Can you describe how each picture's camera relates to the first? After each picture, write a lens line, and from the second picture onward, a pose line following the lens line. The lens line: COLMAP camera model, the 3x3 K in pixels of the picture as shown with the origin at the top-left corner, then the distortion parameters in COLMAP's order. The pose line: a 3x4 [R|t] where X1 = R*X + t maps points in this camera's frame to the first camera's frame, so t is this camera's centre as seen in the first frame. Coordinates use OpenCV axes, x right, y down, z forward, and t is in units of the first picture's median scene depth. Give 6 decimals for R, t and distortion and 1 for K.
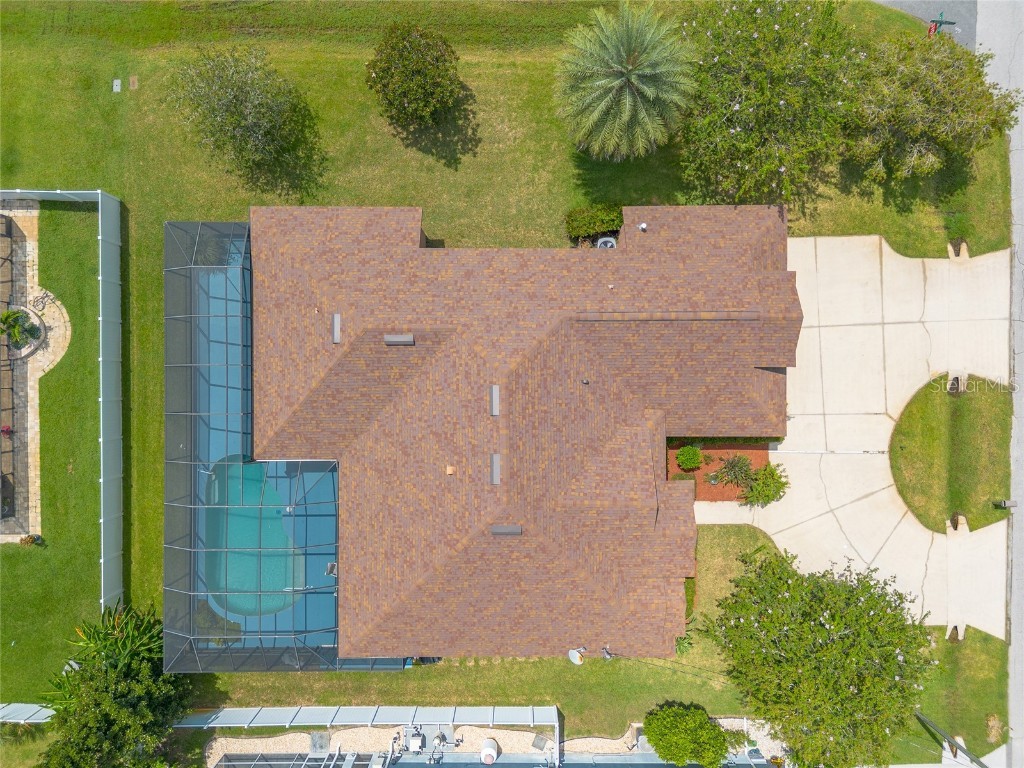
lens RADIAL K [[719.5, 0, 511.7], [0, 719.5, 399.7], [0, 0, 1]] dist [0.079764, -0.077952]
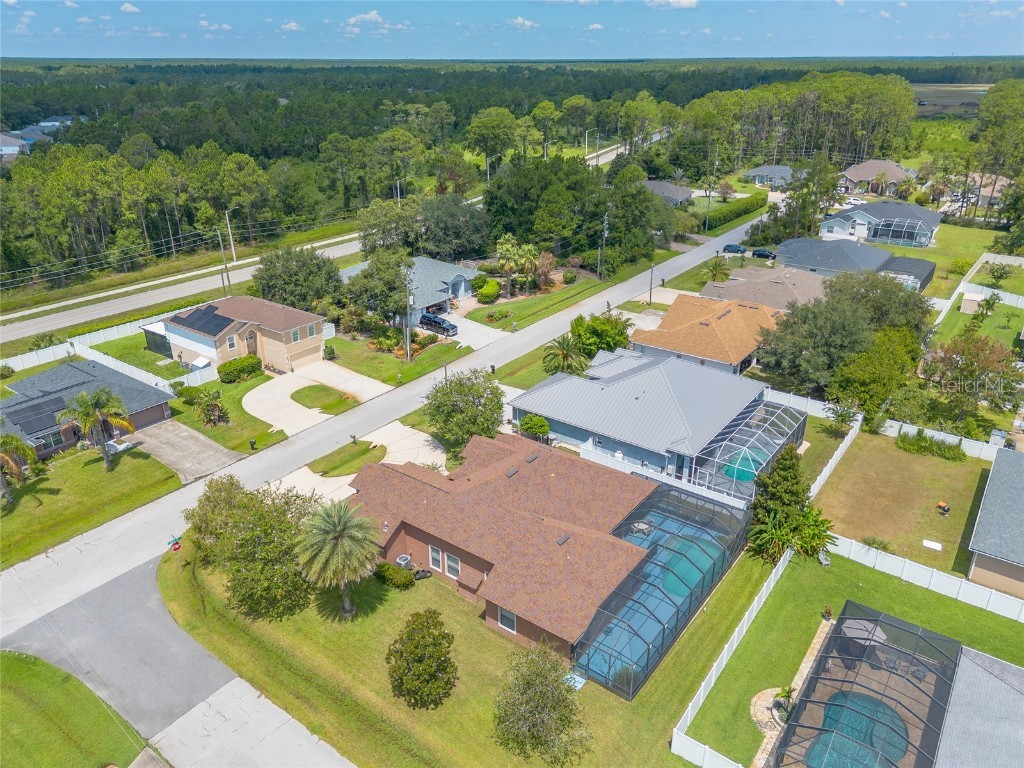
lens RADIAL K [[719.5, 0, 511.7], [0, 719.5, 399.7], [0, 0, 1]] dist [0.079764, -0.077952]
pose [[-0.804255, -0.247401, 0.540340, -0.819730], [0.594219, -0.348352, 0.724952, -1.075825], [0.008875, 0.904126, 0.427174, -0.013744]]
